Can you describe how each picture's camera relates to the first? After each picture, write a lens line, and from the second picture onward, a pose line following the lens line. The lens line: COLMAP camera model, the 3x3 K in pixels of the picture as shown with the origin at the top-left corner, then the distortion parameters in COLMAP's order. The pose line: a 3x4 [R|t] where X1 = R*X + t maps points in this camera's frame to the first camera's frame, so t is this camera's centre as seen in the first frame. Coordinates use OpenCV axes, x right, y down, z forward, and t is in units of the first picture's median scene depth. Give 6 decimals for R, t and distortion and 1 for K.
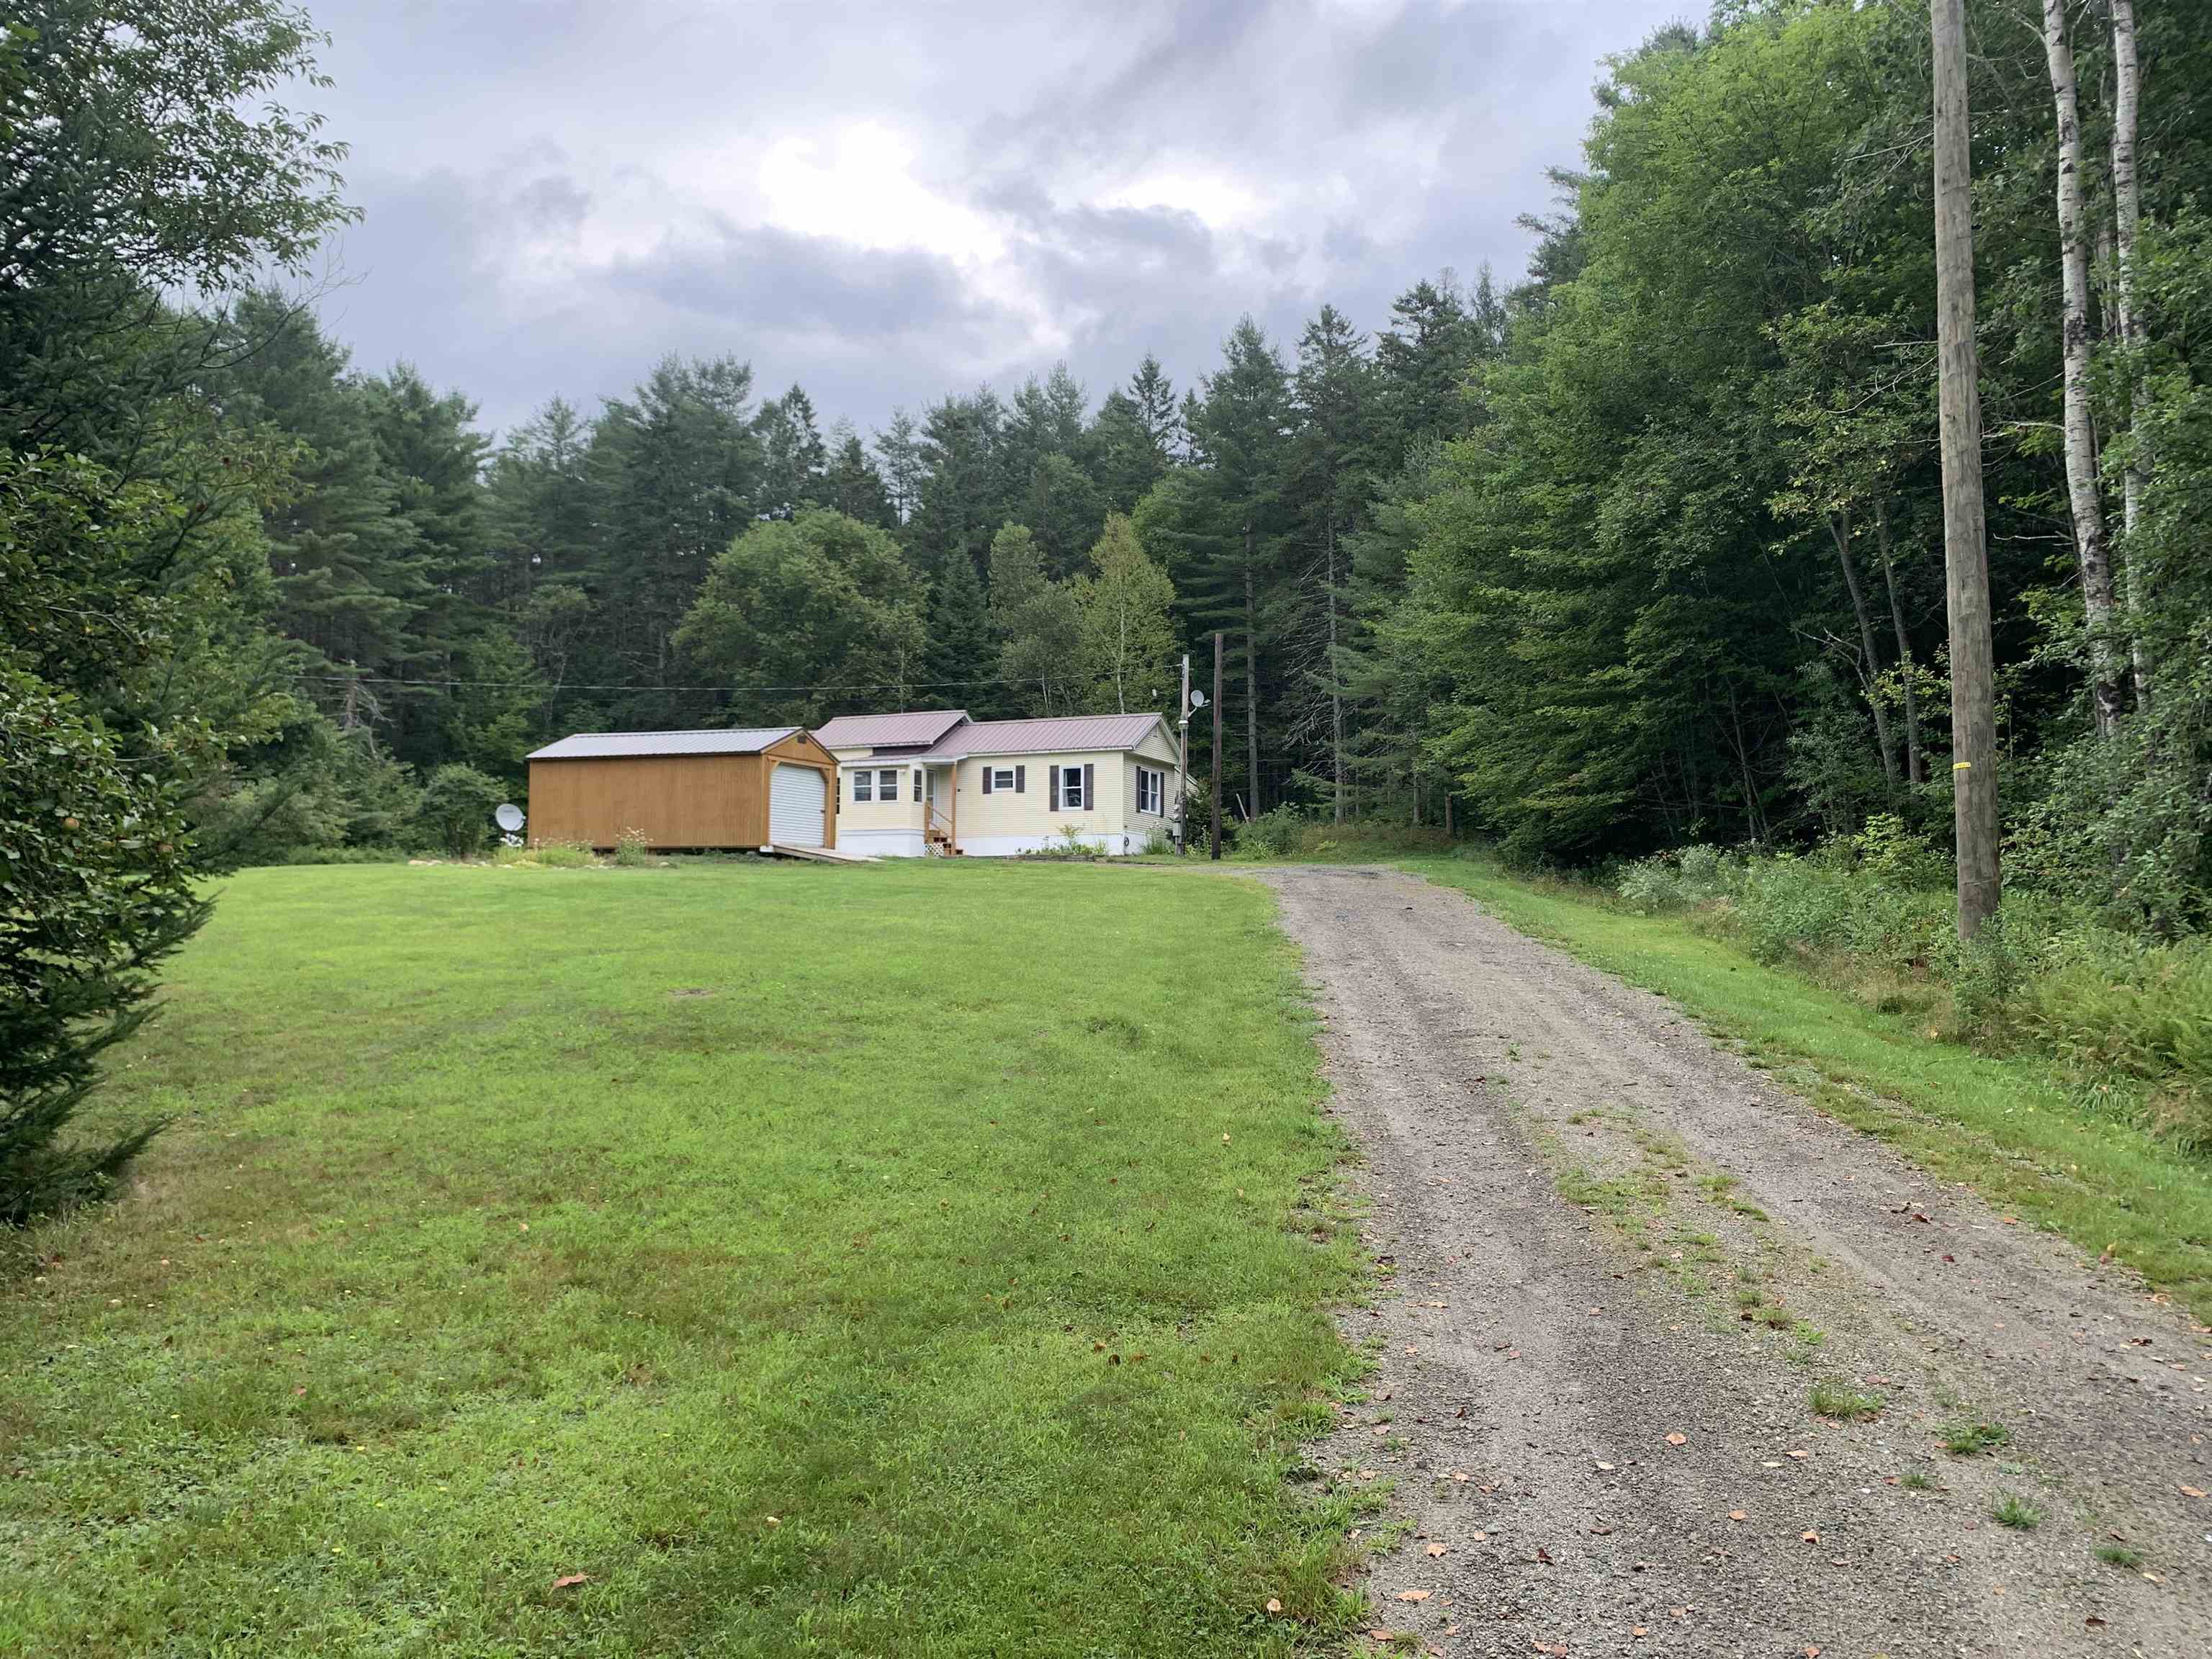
lens RADIAL K [[1680.1, 0, 1084.5], [0, 1680.1, 828.3], [0, 0, 1]] dist [0.104918, -0.211399]
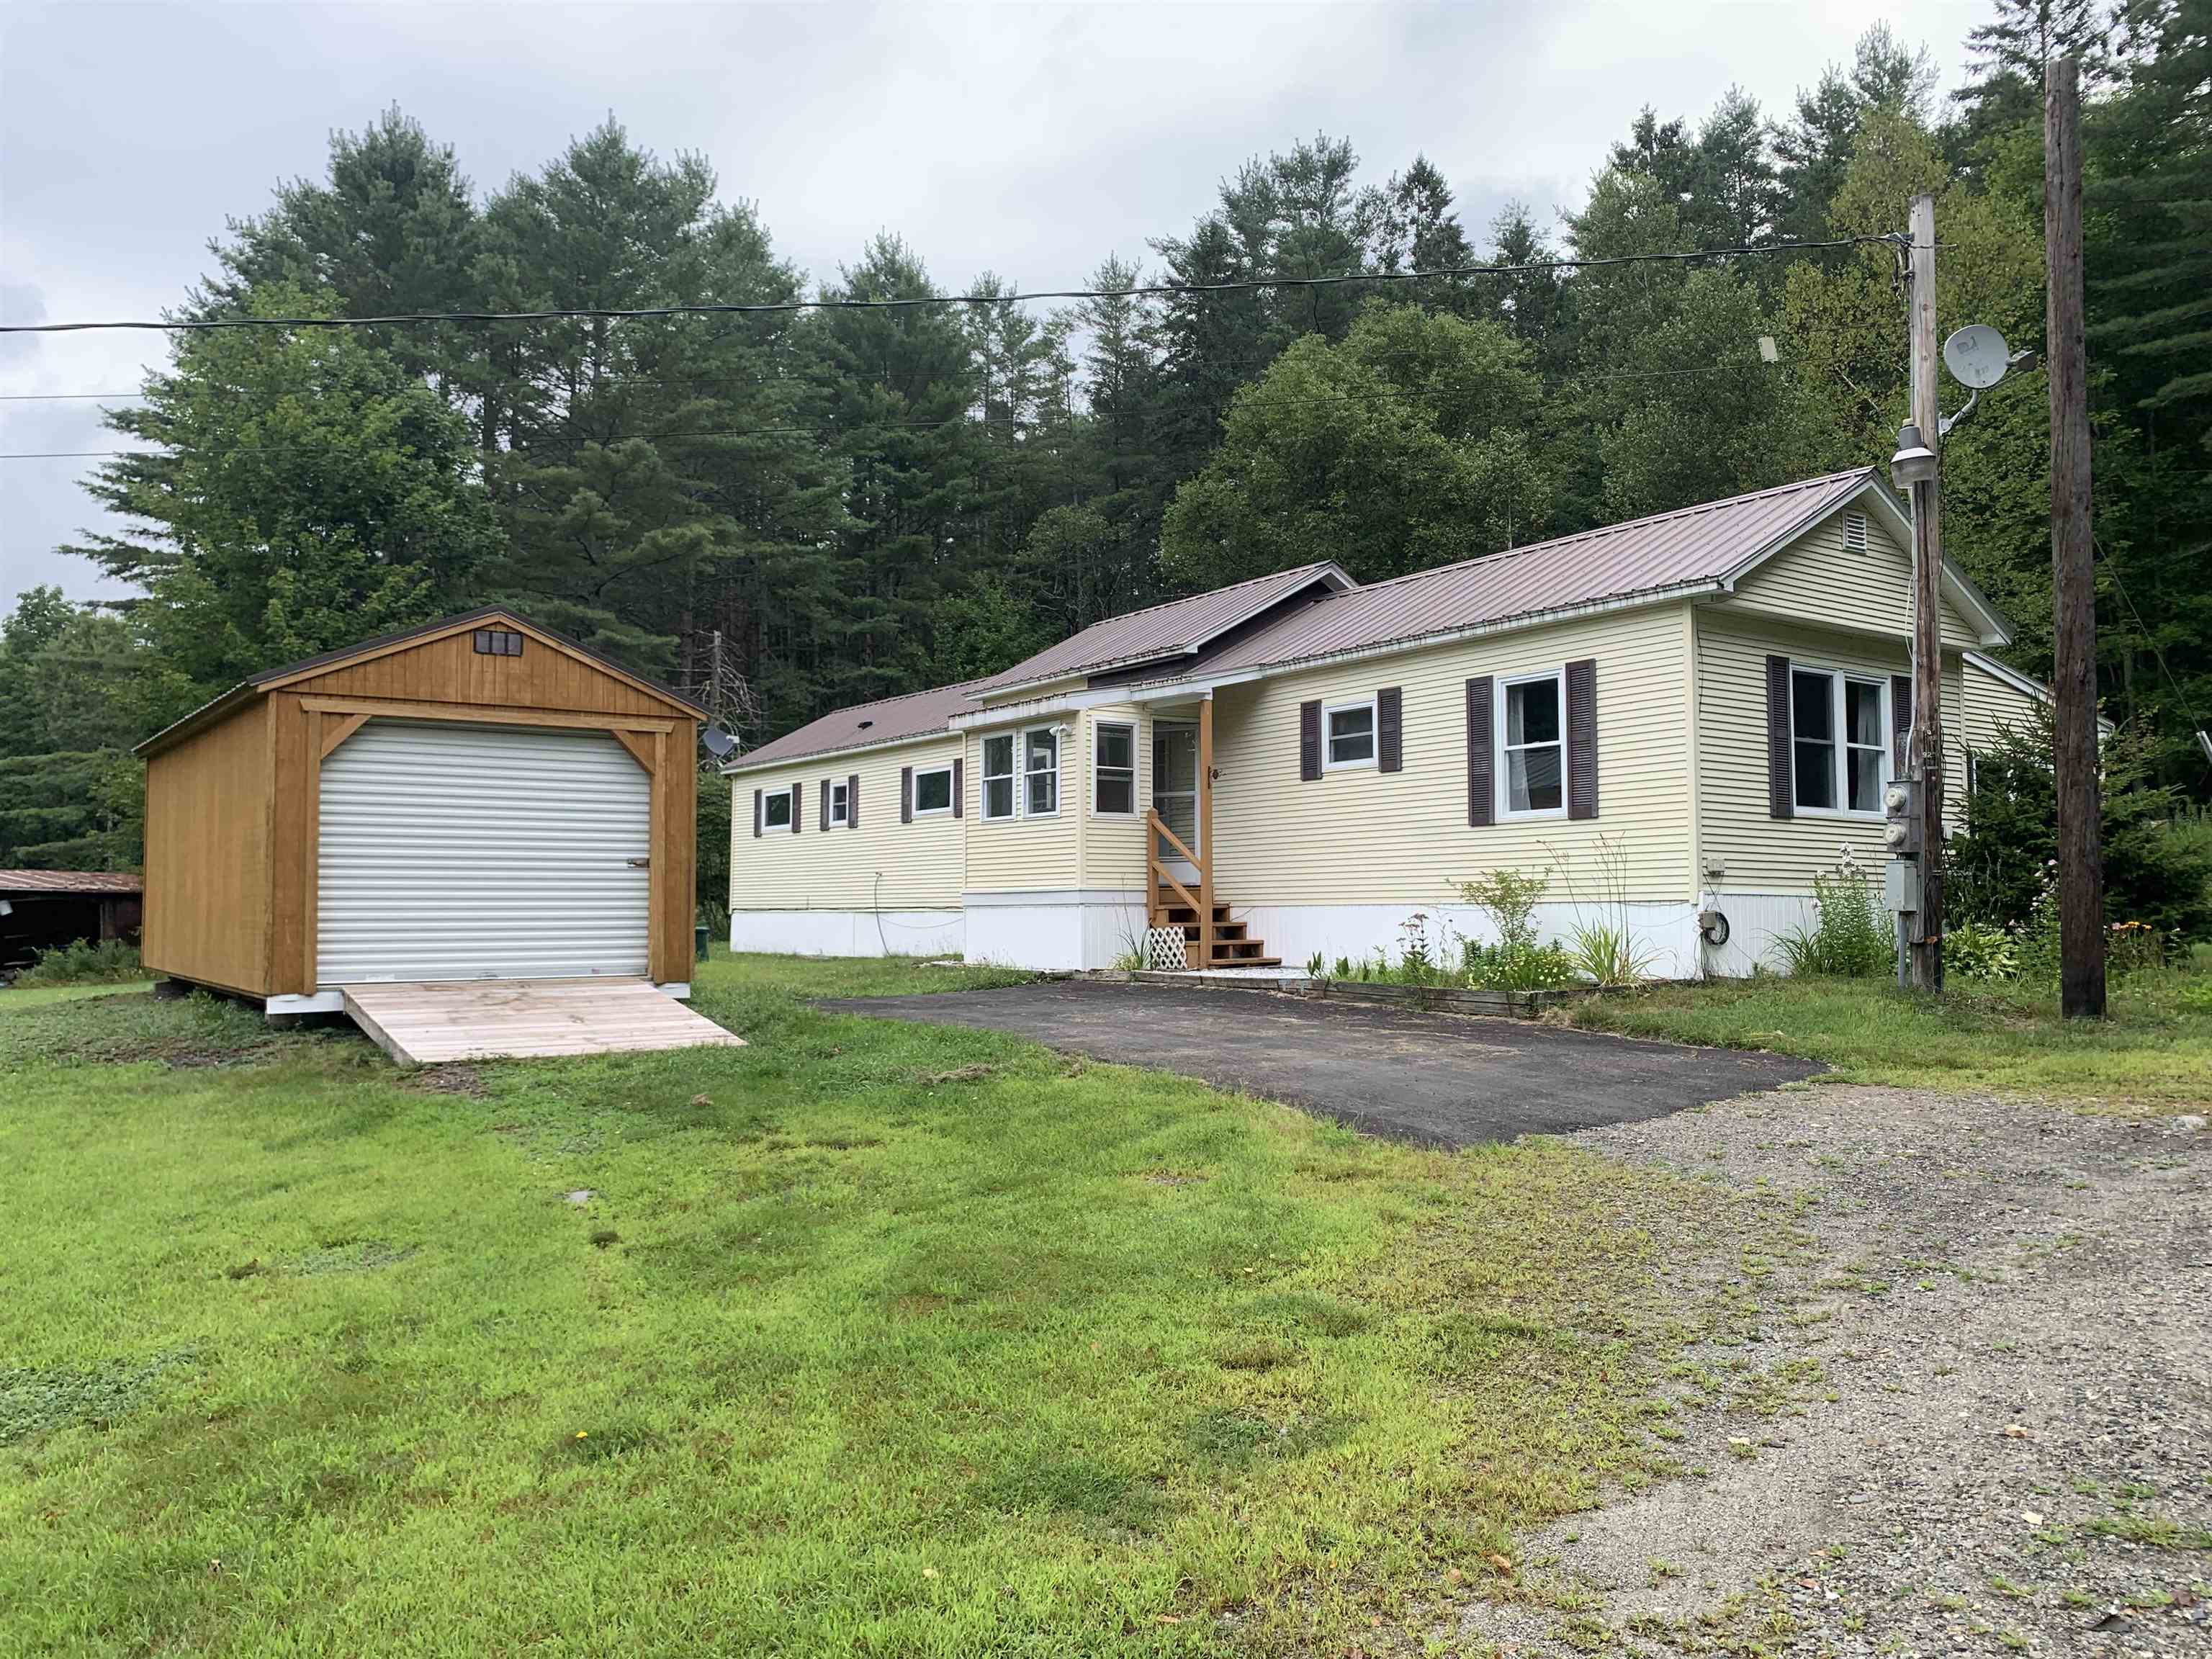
lens RADIAL K [[1693.0, 0, 1082.6], [0, 1693.0, 819.1], [0, 0, 1]] dist [0.010203, -0.008555]
pose [[0.856855, -0.040091, -0.513997, 0.077644], [0.037981, 0.999172, -0.014617, -0.009539], [0.514157, -0.006997, 0.857668, 0.687221]]
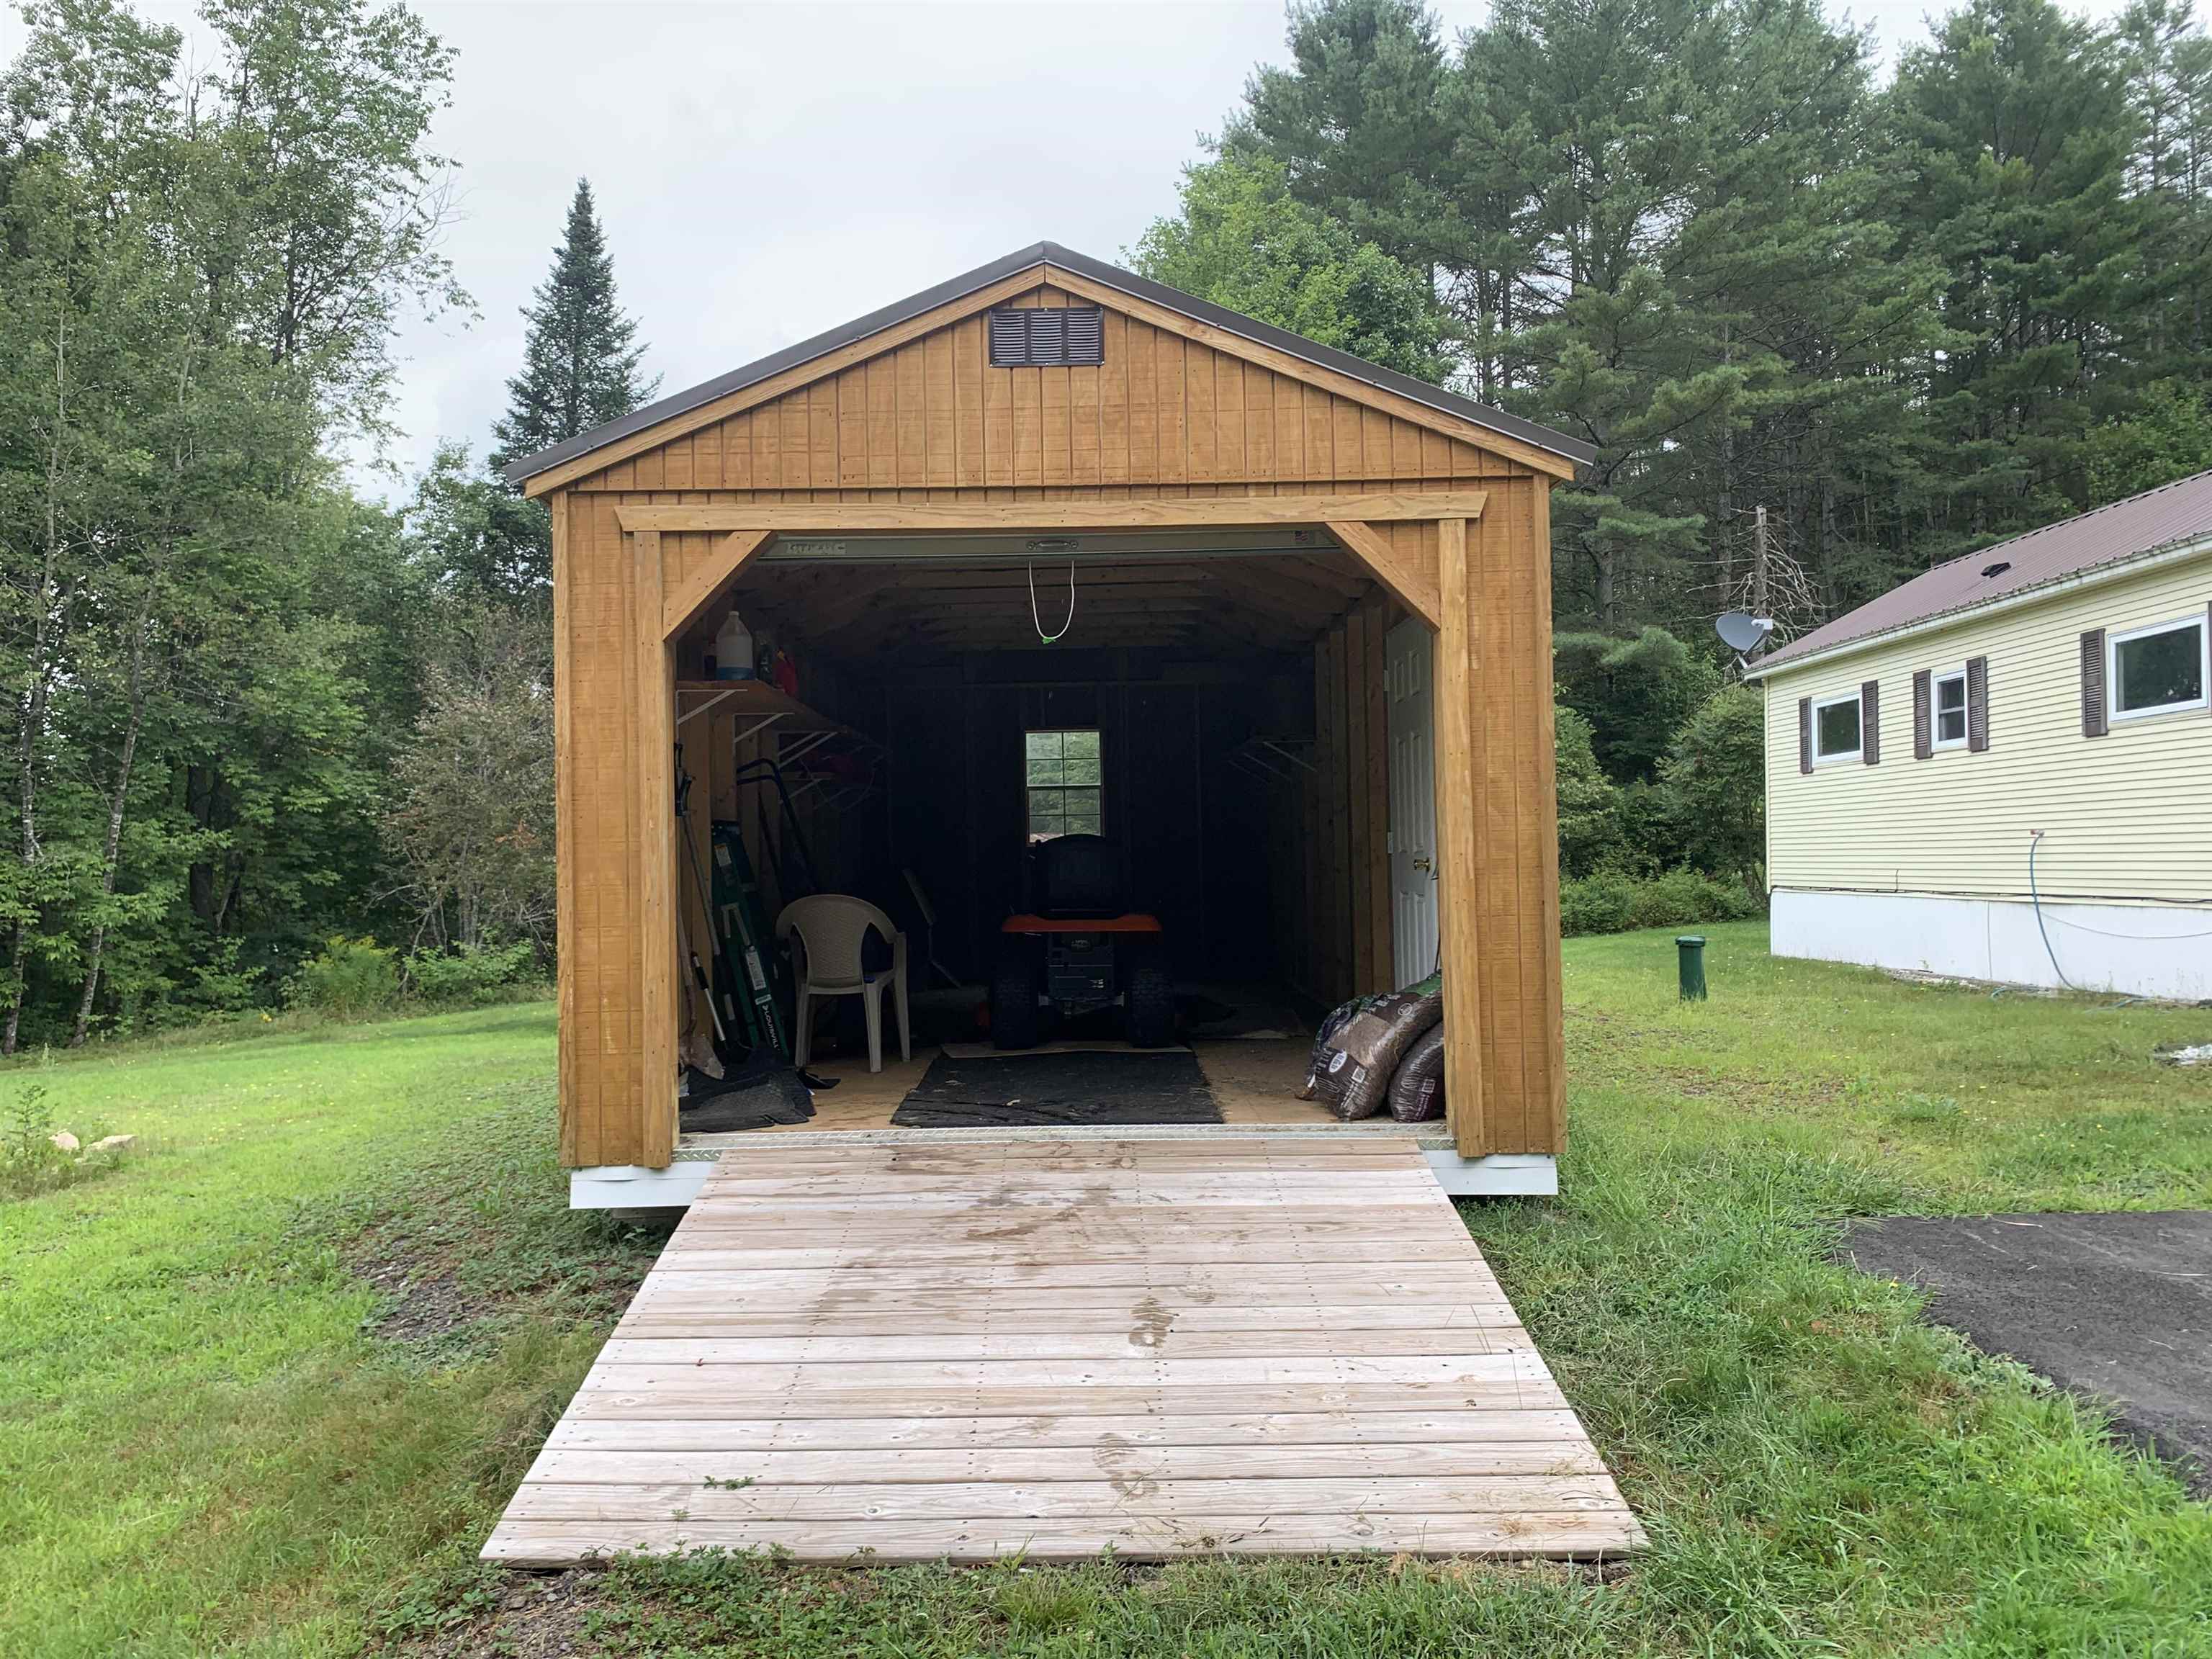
lens RADIAL K [[1690.2, 0, 1047.2], [0, 1690.2, 816.8], [0, 0, 1]] dist [0.082785, -0.175682]
pose [[0.391188, -0.039777, -0.919451, -0.046891], [0.063357, 0.997859, -0.016213, -0.011163], [0.918127, -0.051911, 0.392871, 0.837862]]
